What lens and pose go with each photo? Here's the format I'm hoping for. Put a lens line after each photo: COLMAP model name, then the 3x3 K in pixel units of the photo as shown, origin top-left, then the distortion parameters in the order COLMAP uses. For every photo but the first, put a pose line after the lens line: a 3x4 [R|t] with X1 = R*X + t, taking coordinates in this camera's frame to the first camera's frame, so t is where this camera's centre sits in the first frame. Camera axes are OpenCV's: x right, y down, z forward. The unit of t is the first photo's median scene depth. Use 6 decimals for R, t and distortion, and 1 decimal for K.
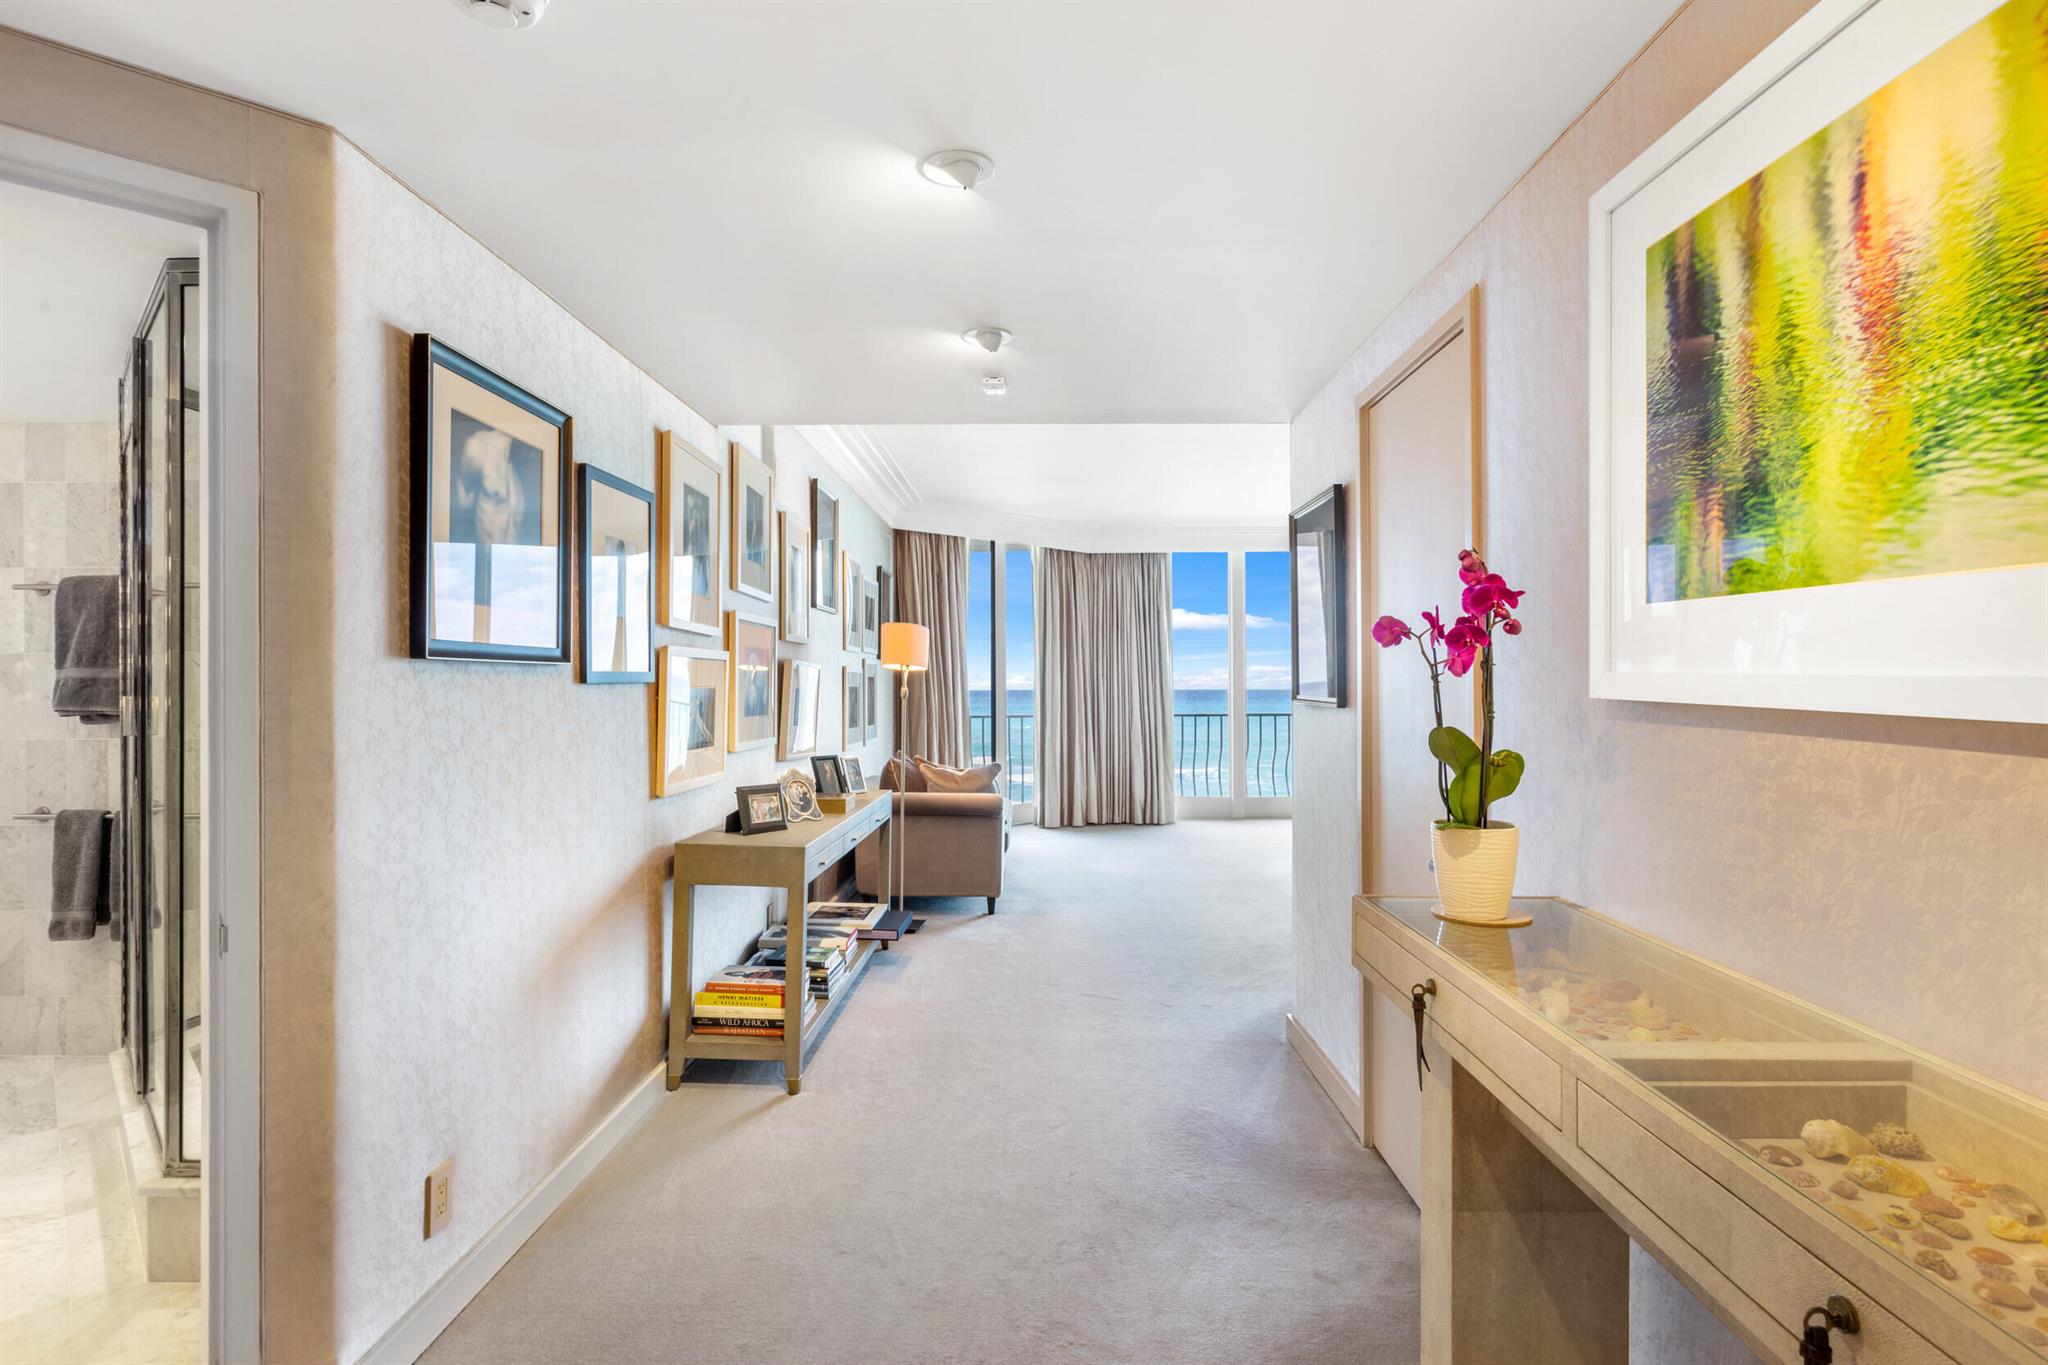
lens RADIAL K [[1064.8, 0, 1024.0], [0, 1064.8, 682.5], [0, 0, 1]] dist [0.002063, 0.000394]
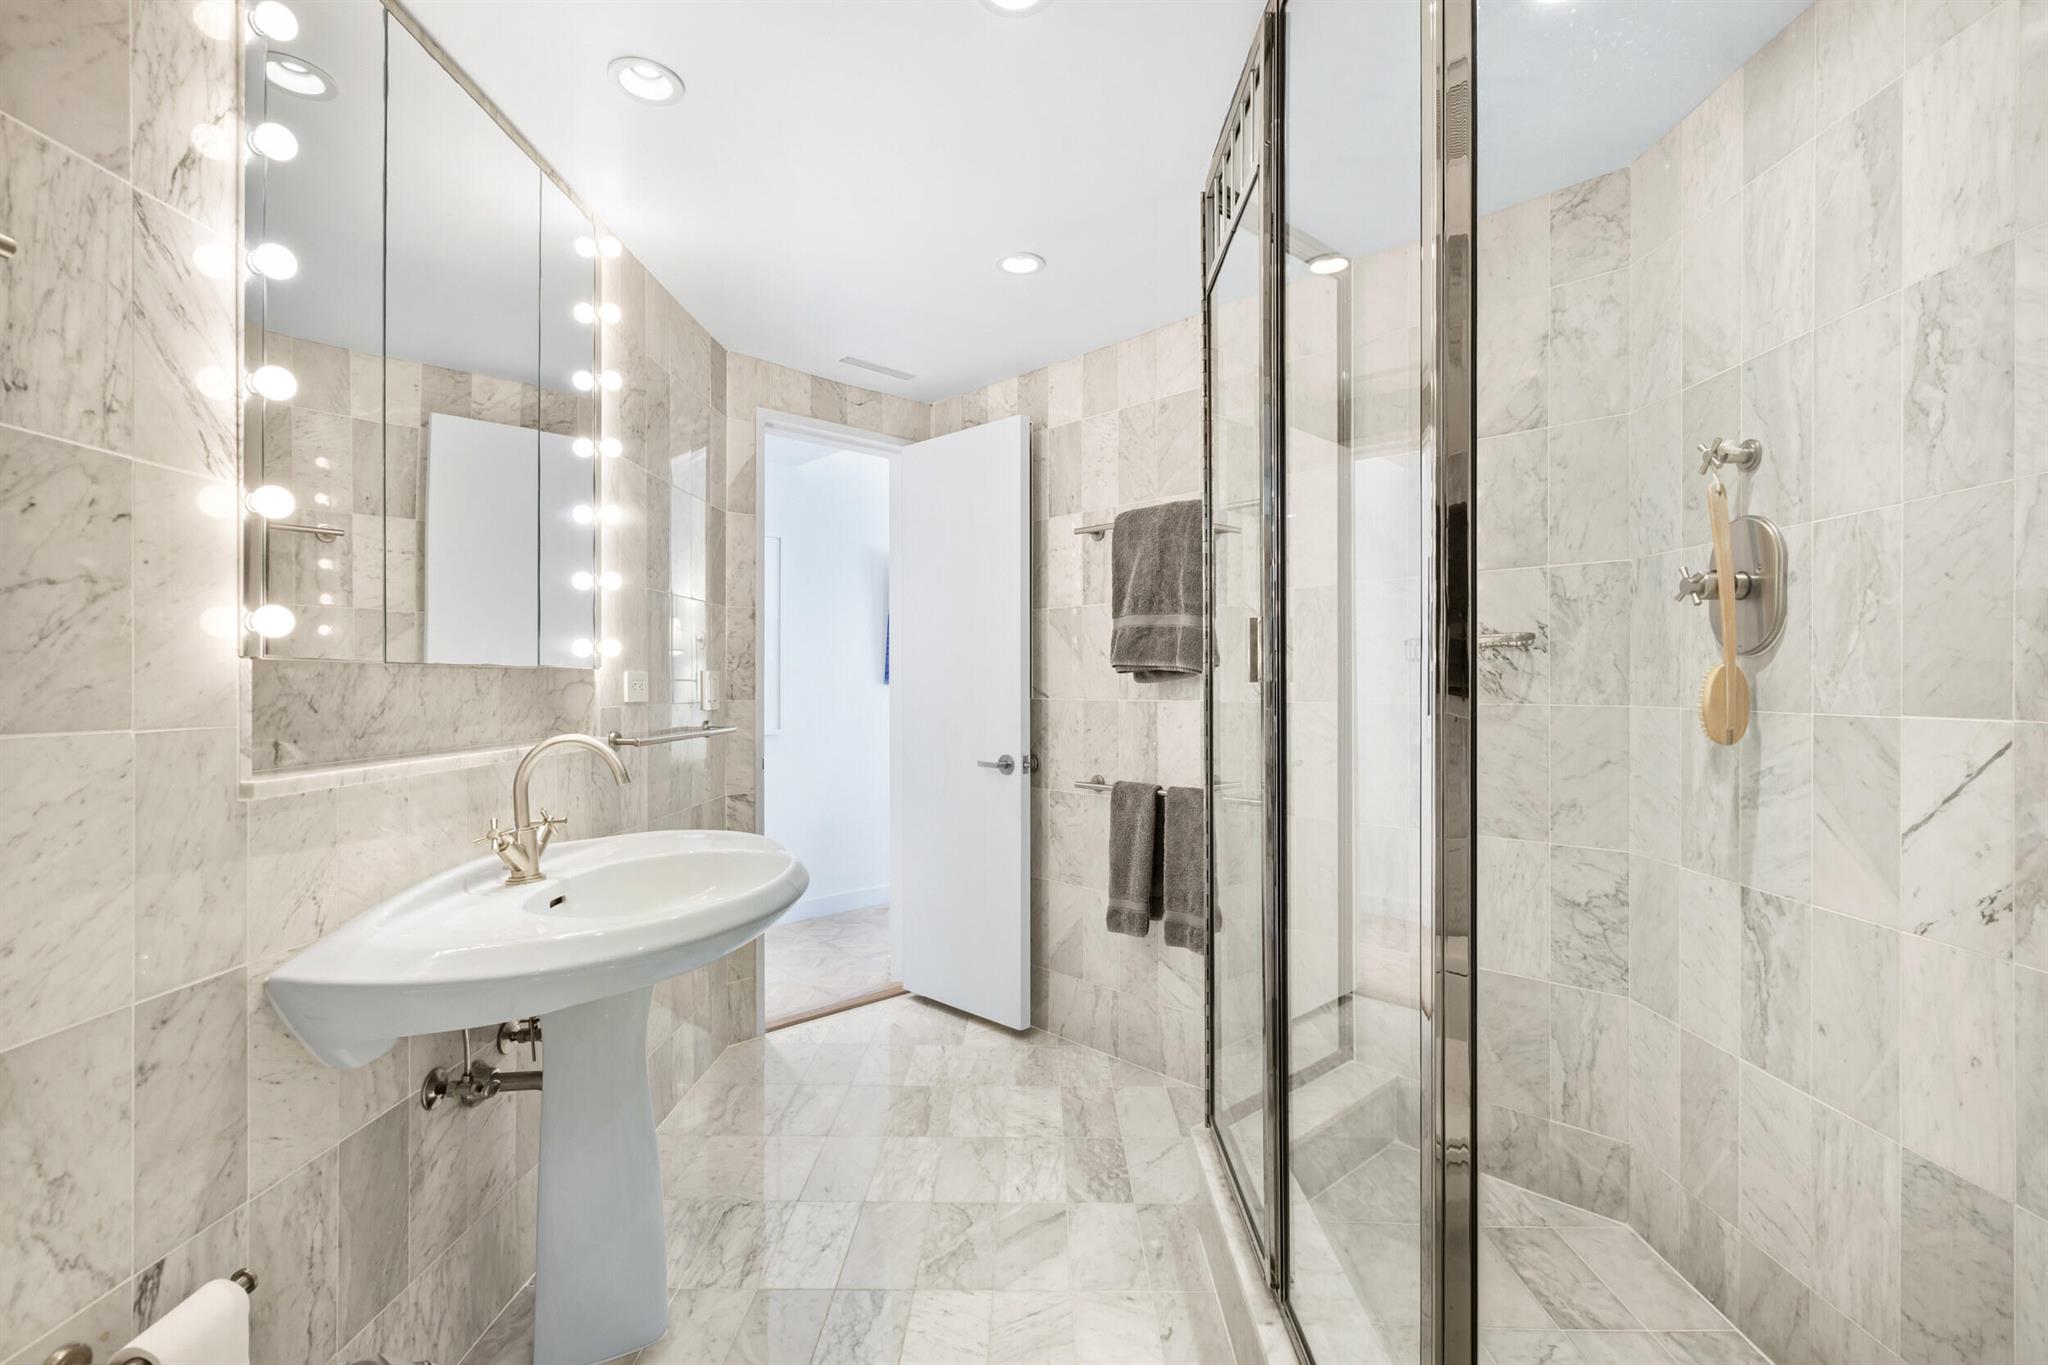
lens RADIAL K [[938.1, 0, 1032.9], [0, 938.1, 675.6], [0, 0, 1]] dist [0.003777, 0.000104]
pose [[0.726959, -0.002205, -0.686677, -0.428293], [-0.000077, 0.999995, -0.003293, 0.036238], [0.686681, 0.002447, 0.726955, 0.398123]]
